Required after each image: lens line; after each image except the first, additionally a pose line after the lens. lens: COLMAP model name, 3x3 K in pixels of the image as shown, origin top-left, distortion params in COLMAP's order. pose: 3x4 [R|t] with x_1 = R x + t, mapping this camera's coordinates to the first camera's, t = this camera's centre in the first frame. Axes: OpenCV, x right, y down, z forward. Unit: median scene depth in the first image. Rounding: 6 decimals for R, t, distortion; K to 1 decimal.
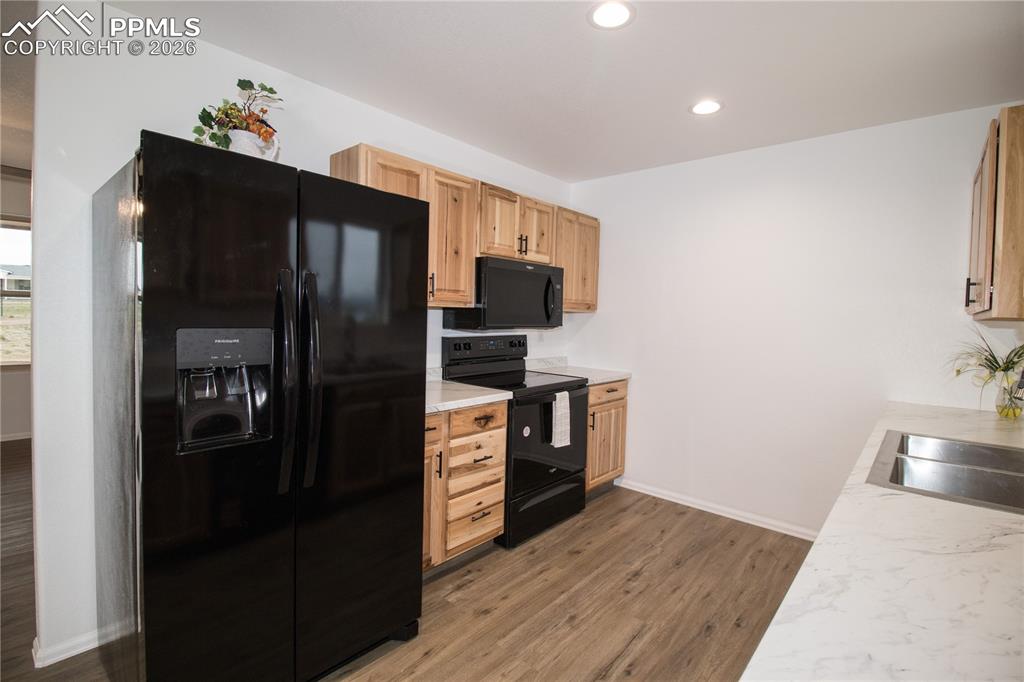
lens RADIAL K [[473.6, 0, 520.9], [0, 473.6, 331.2], [0, 0, 1]] dist [-0.000902, -0.010507]
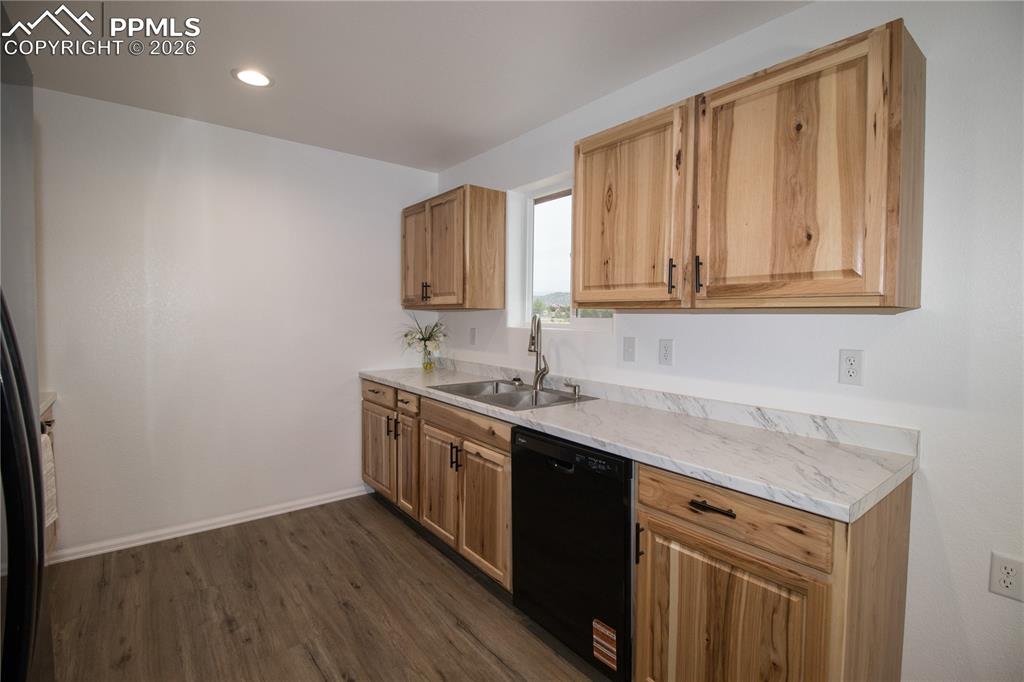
lens RADIAL K [[473.6, 0, 518.2], [0, 473.6, 334.1], [0, 0, 1]] dist [-0.000902, -0.010507]
pose [[0.182010, -0.061444, 0.981375, -0.434471], [0.029270, 0.997942, 0.057053, -0.021480], [-0.982861, 0.018341, 0.183433, 0.335576]]
